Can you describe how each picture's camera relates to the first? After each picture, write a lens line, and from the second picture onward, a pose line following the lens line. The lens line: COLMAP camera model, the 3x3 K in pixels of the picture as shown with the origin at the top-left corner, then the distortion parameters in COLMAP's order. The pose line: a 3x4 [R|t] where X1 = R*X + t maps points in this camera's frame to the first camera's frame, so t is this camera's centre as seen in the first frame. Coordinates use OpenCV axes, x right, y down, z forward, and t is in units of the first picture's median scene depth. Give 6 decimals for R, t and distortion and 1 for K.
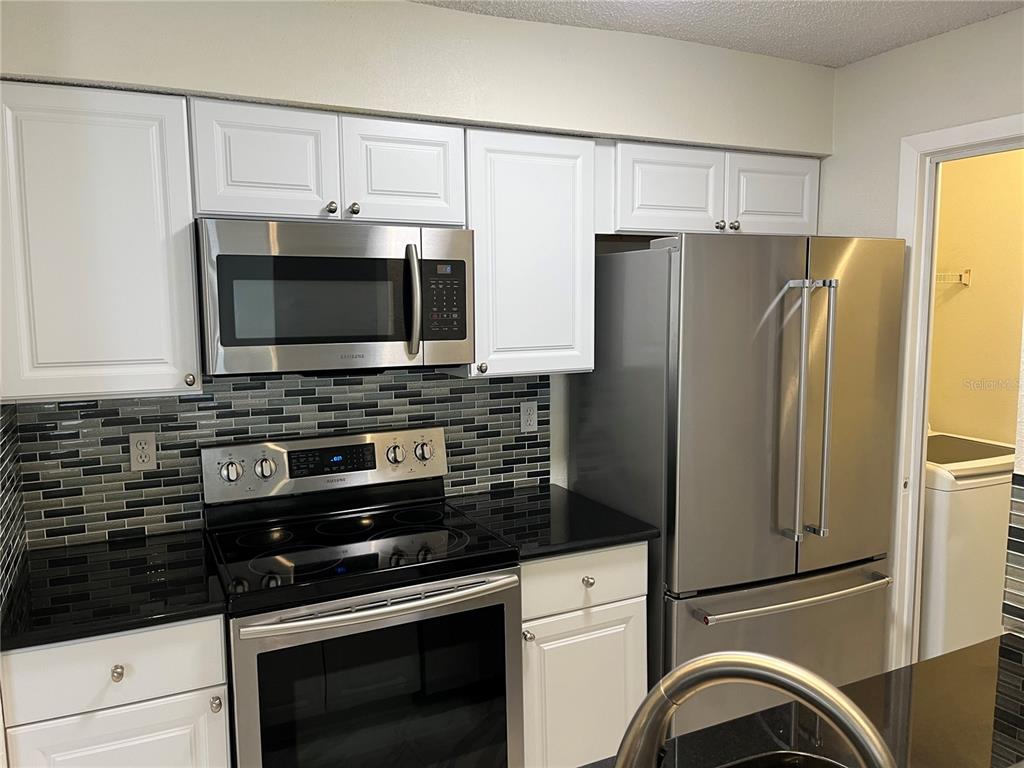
lens RADIAL K [[775.5, 0, 512.0], [0, 775.5, 384.0], [0, 0, 1]] dist [0.086037, -0.118877]
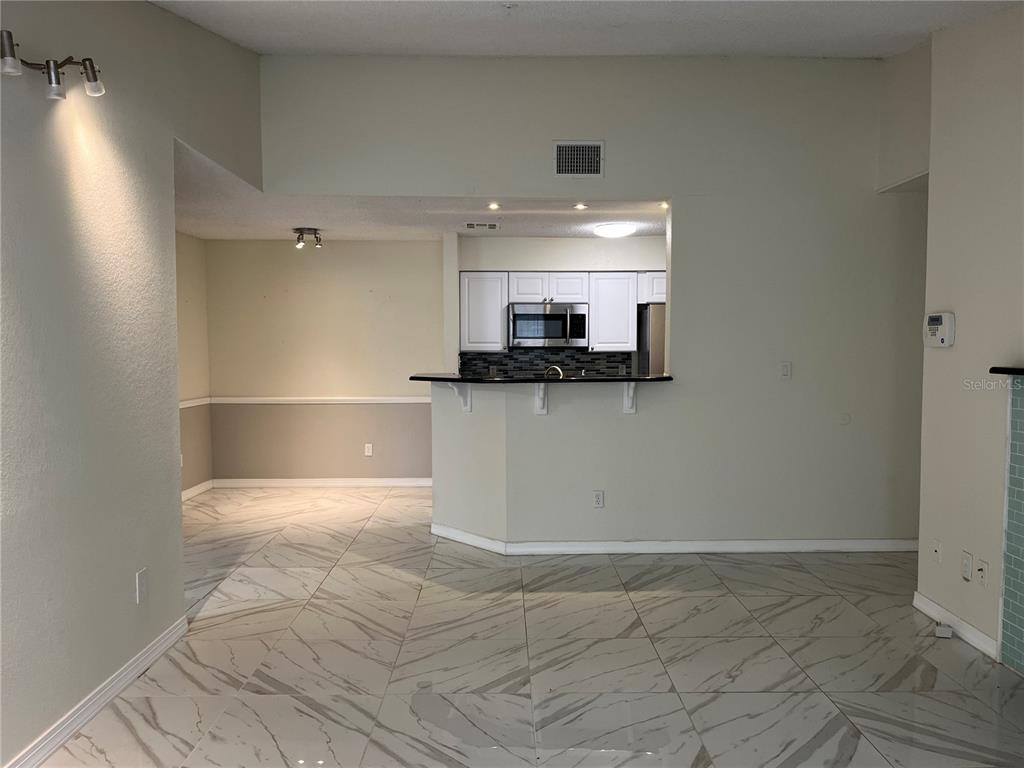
lens RADIAL K [[775.5, 0, 512.0], [0, 775.5, 384.0], [0, 0, 1]] dist [0.086037, -0.118877]
pose [[0.904091, 0.032637, -0.426093, 1.020845], [-0.053330, 0.997901, -0.036722, 0.257927], [0.424000, 0.055924, 0.903934, -1.964878]]
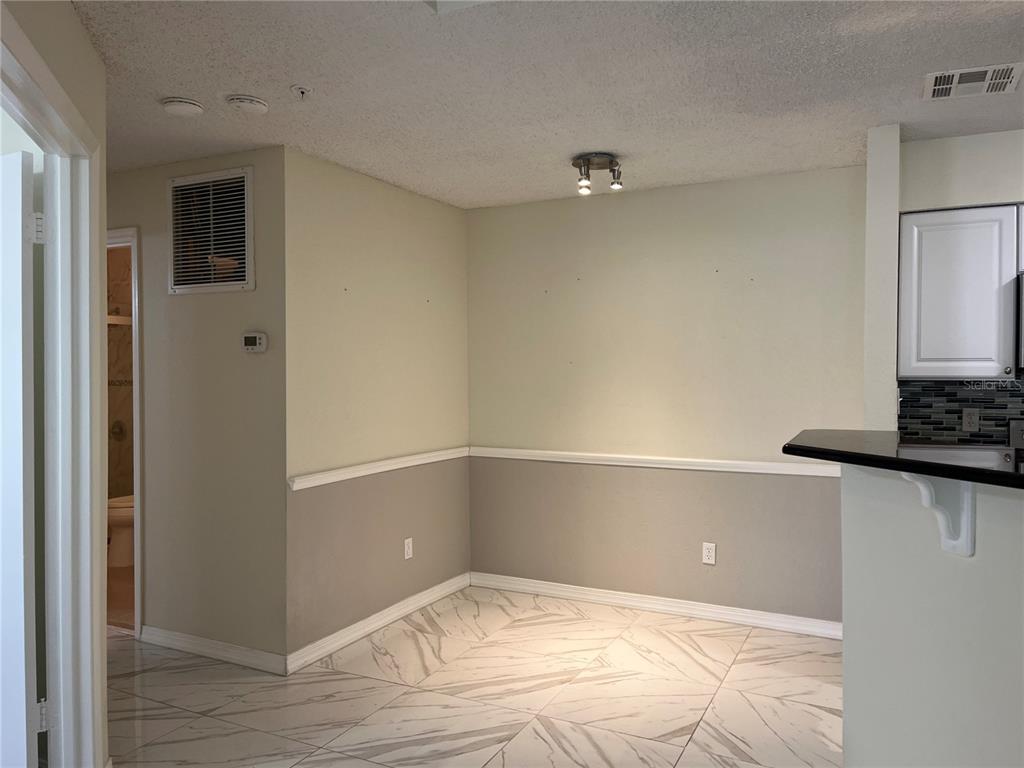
lens RADIAL K [[775.5, 0, 512.0], [0, 775.5, 384.0], [0, 0, 1]] dist [0.086037, -0.118877]
pose [[0.607372, 0.024829, -0.794030, 0.245741], [-0.087727, 0.995495, -0.035976, 0.154376], [0.789559, 0.091509, 0.606814, -0.744561]]
